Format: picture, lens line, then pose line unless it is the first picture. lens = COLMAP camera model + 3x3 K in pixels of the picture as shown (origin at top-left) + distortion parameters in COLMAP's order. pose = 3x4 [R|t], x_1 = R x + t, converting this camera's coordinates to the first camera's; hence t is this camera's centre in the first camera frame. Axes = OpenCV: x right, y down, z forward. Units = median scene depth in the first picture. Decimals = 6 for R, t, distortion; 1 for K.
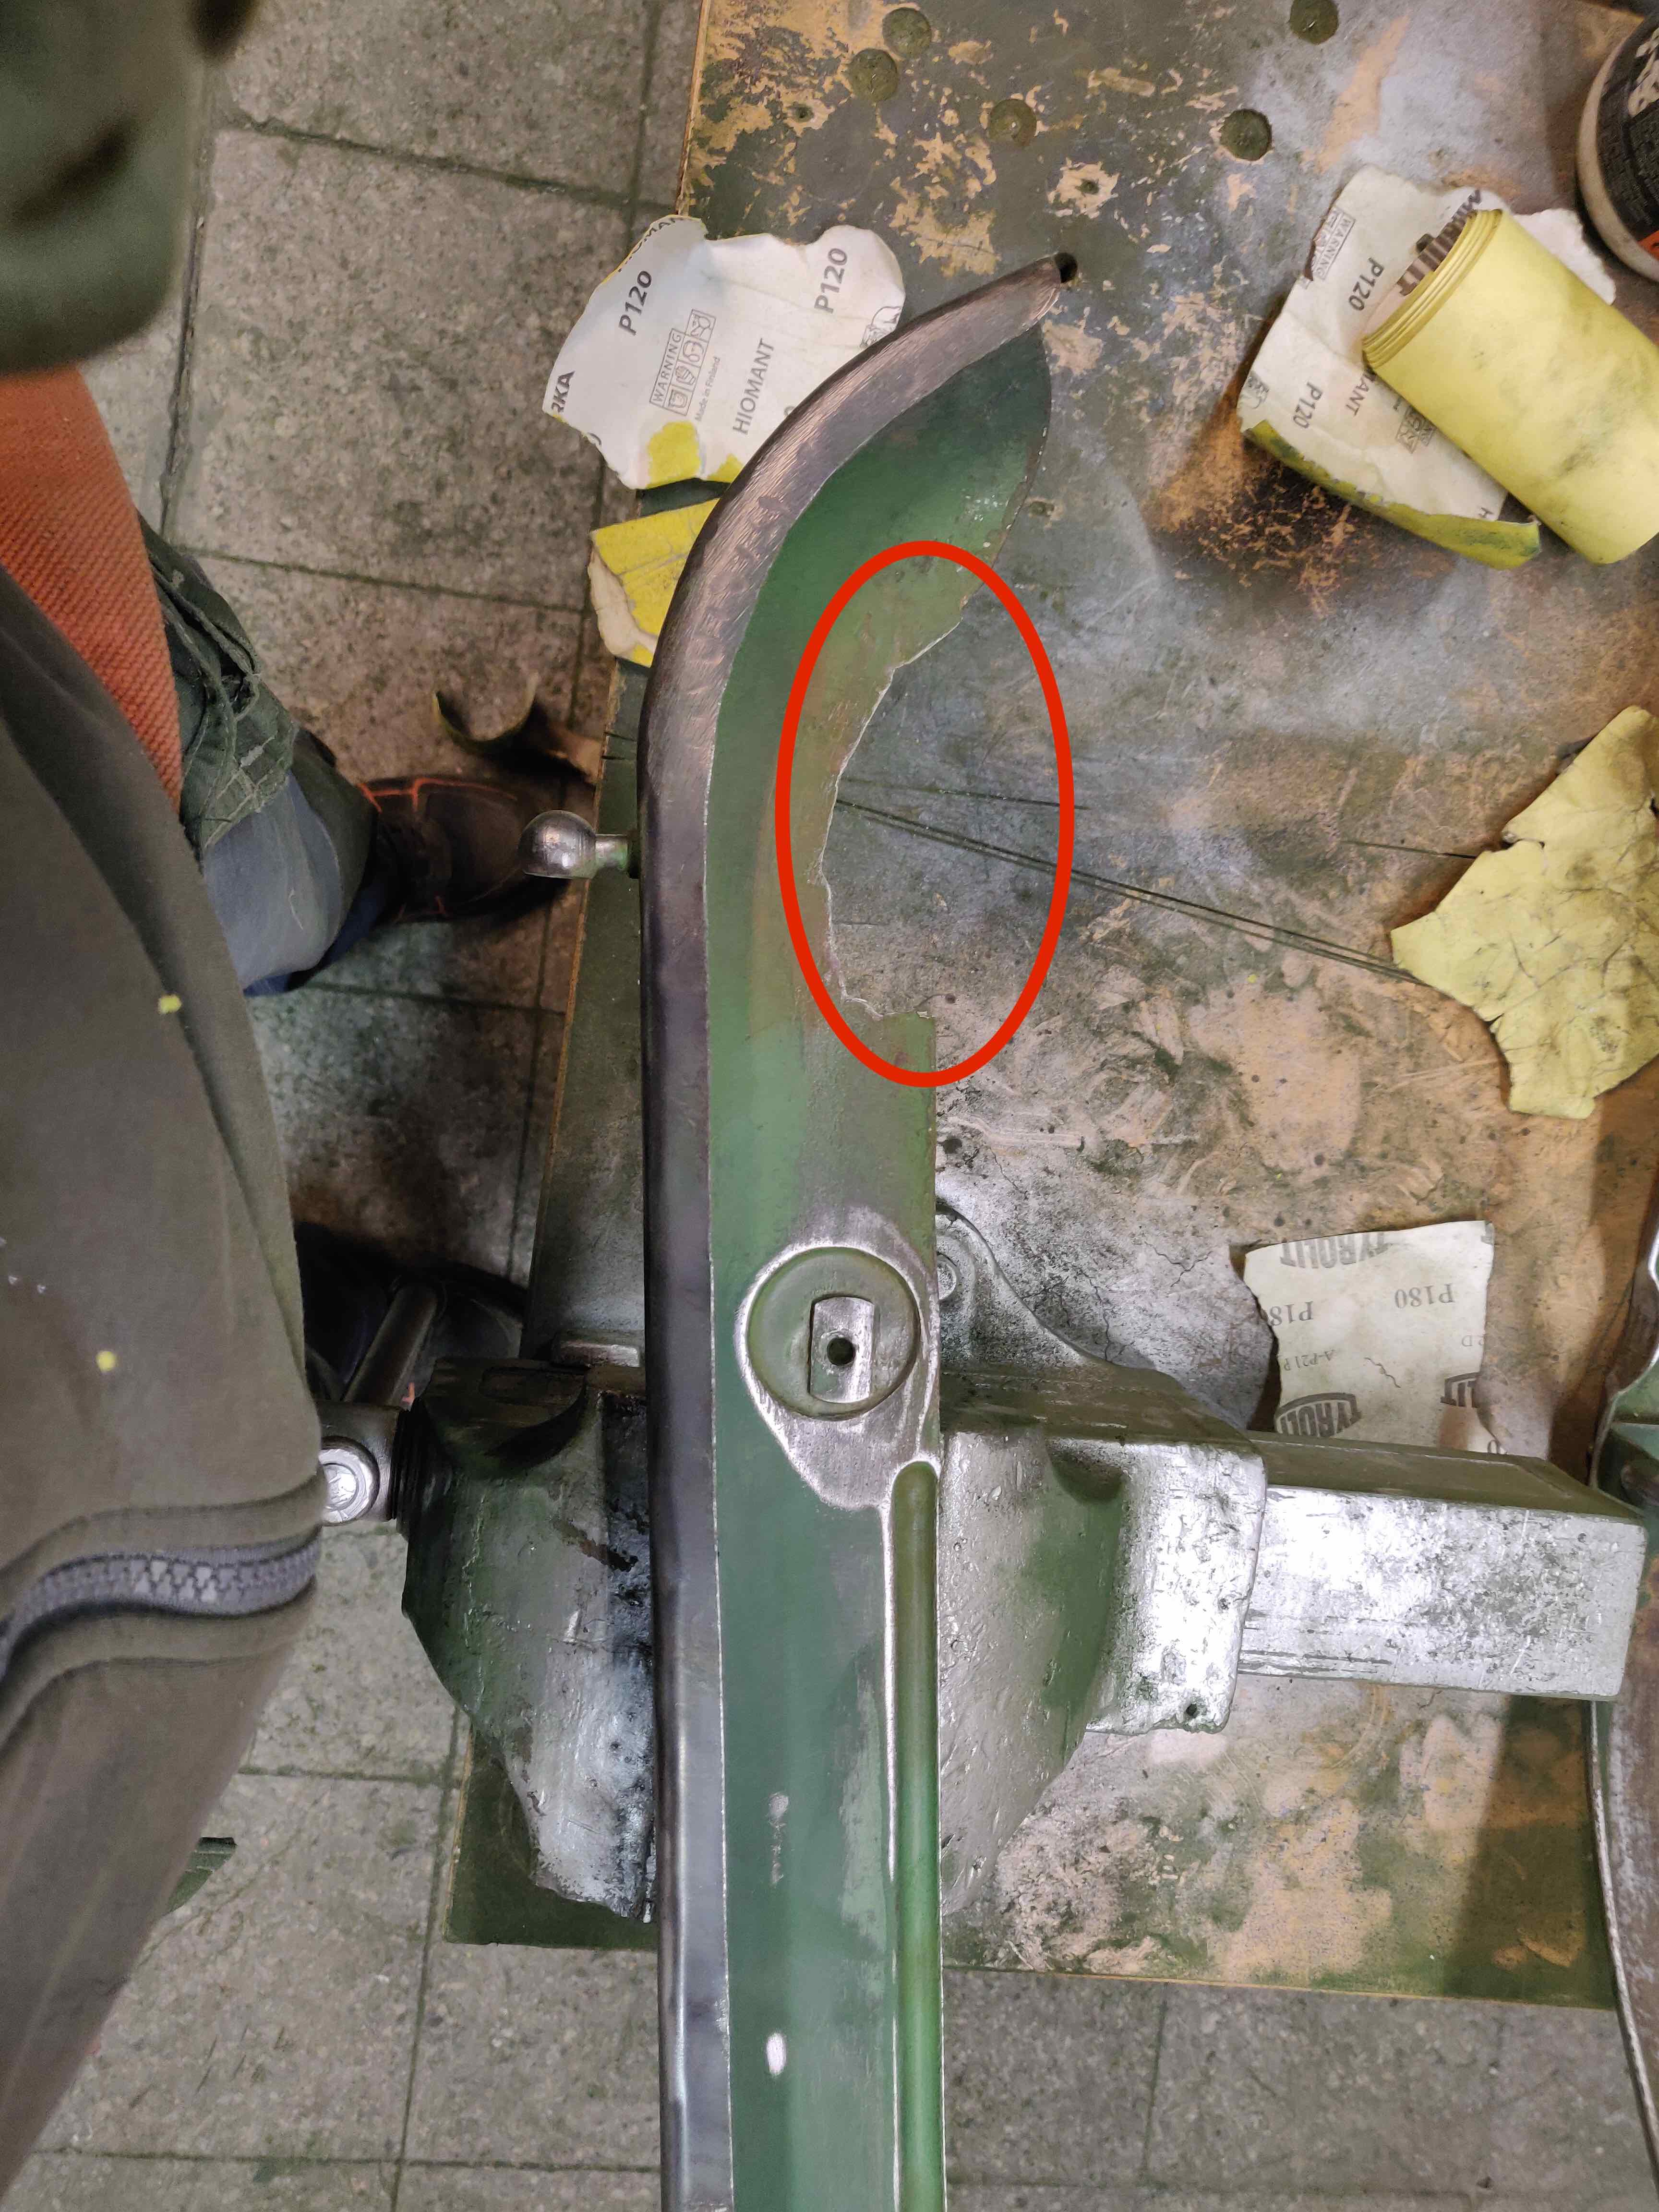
lens RADIAL K [[1662.0, 0, 837.5], [0, 1662.0, 1090.4], [0, 0, 1]] dist [-0.005281, 0.043378]
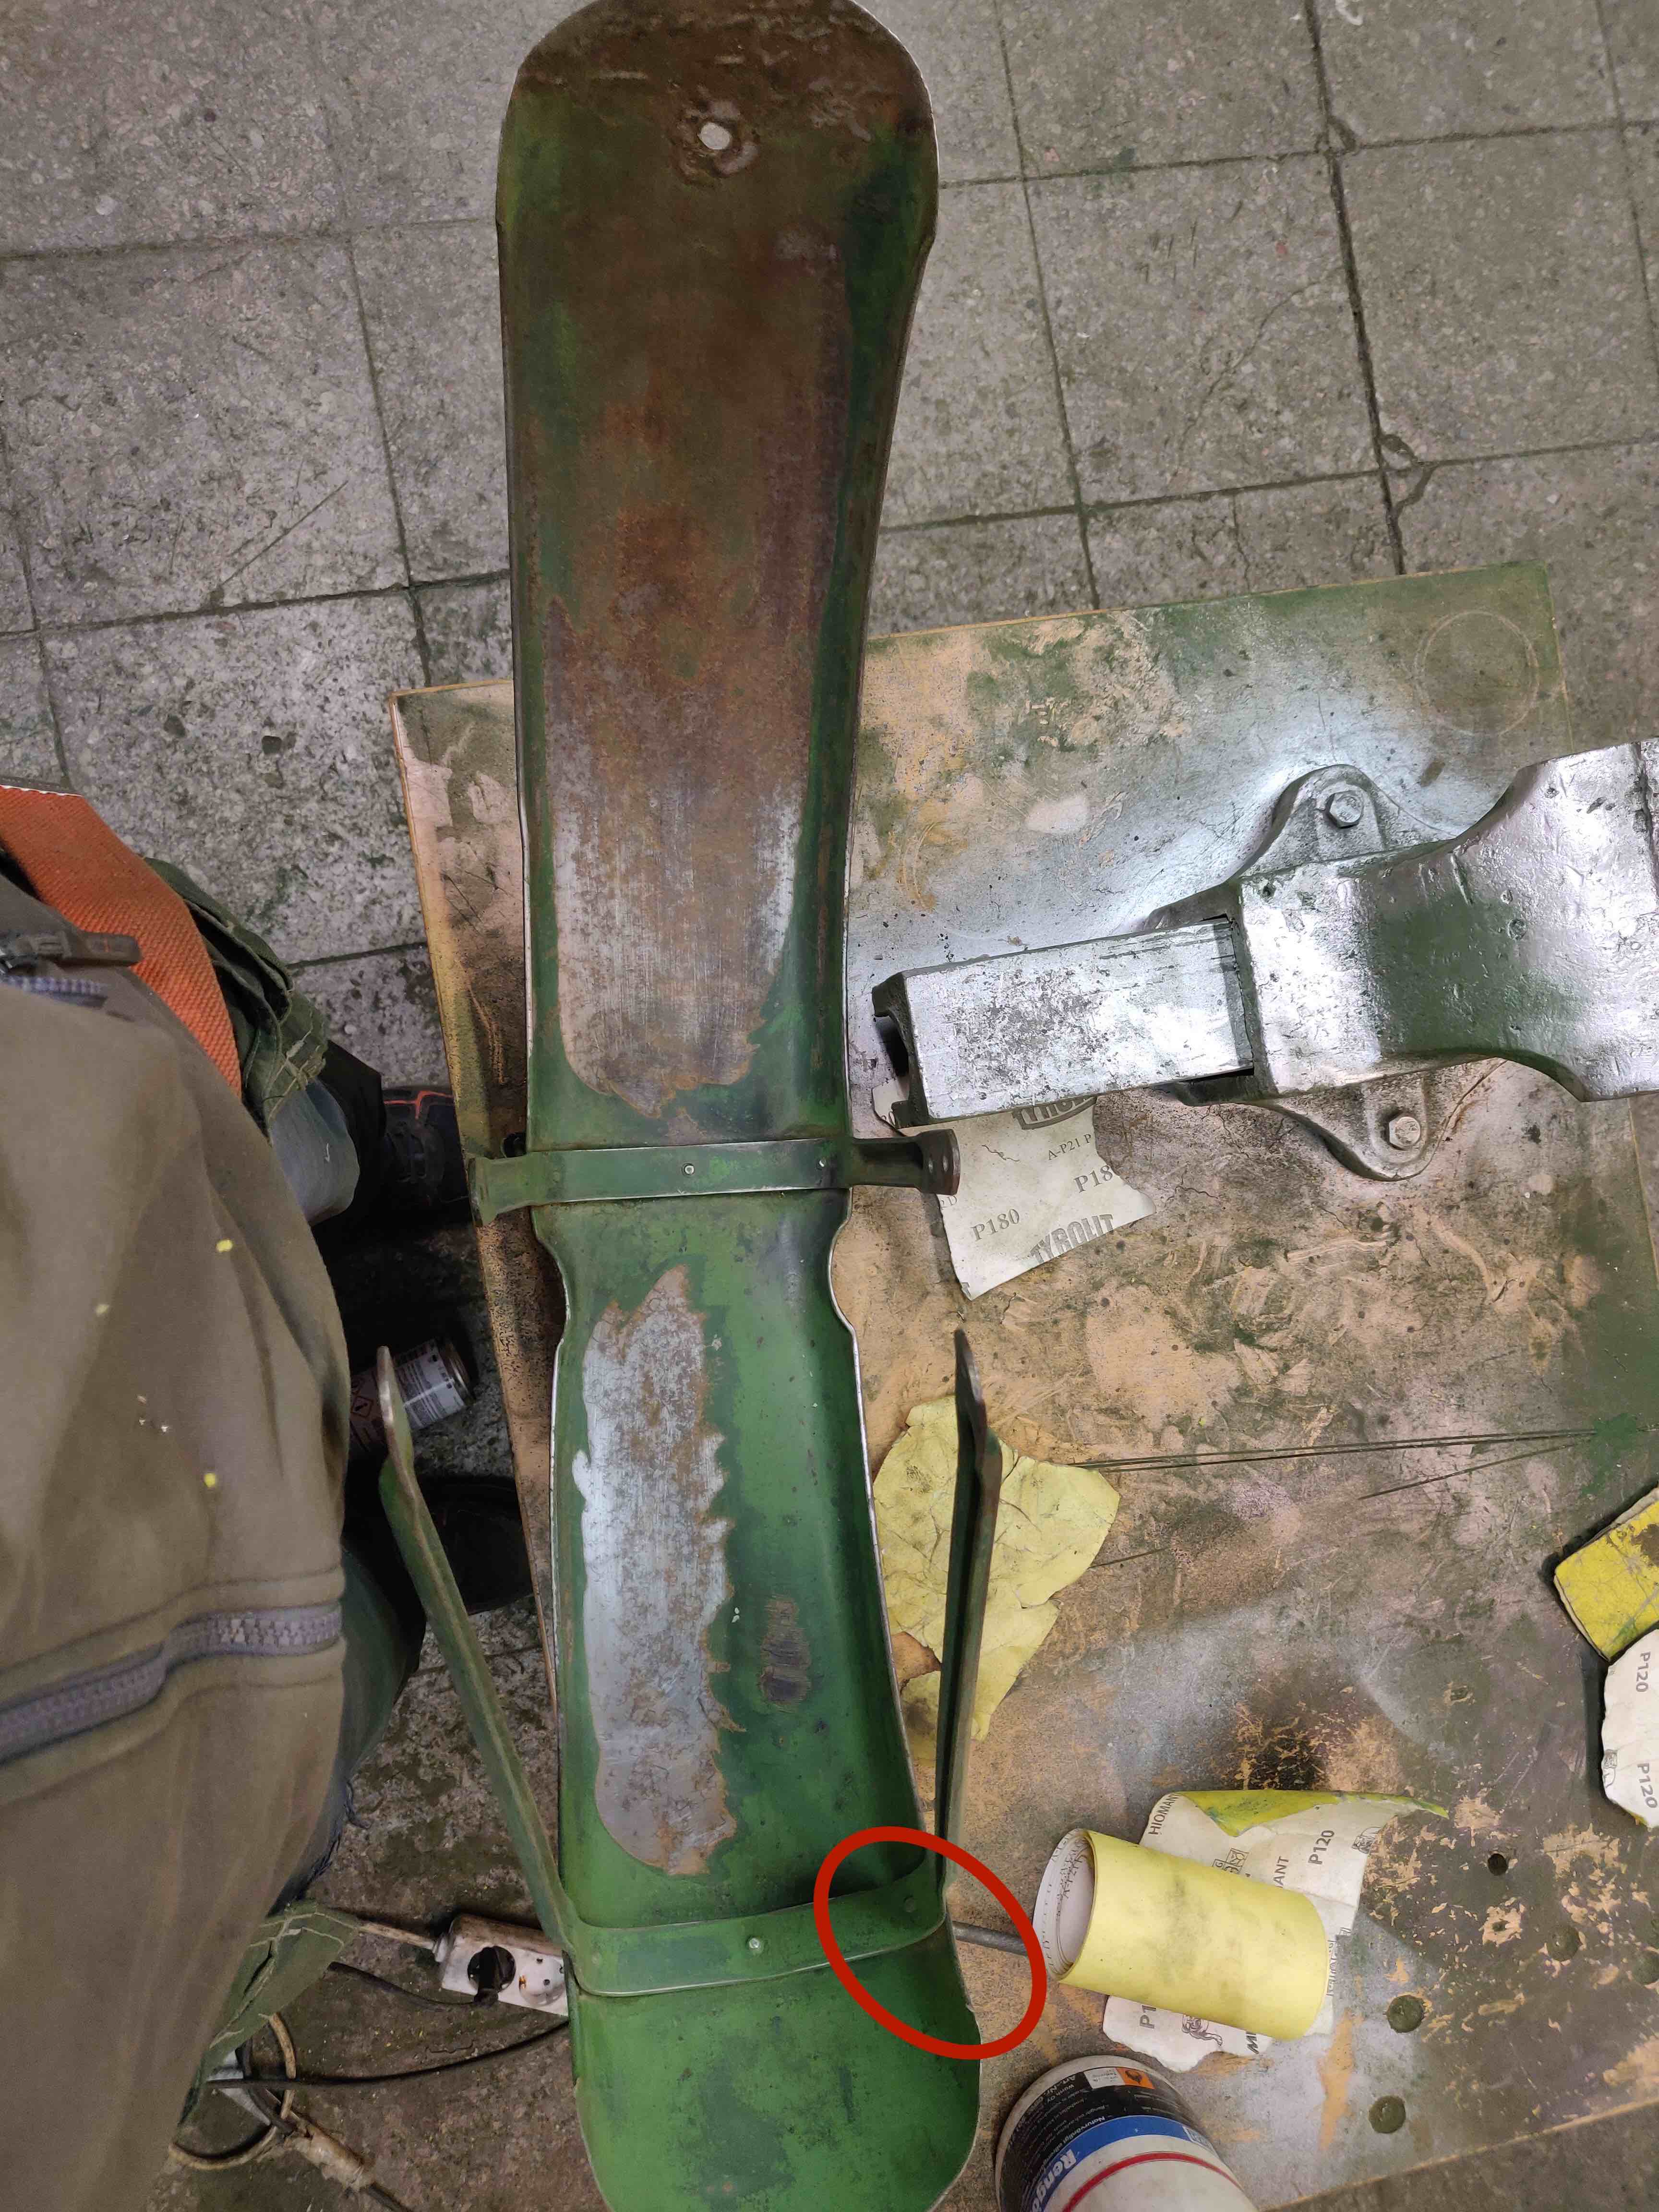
lens RADIAL K [[1625.4, 0, 829.5], [0, 1625.4, 1106.0], [0, 0, 1]] dist [-0.001922, 0.039718]
pose [[-0.910918, 0.293672, -0.289802, 0.806017], [-0.276385, -0.955845, -0.099862, 0.369753], [-0.306332, -0.010869, 0.951863, -0.096036]]
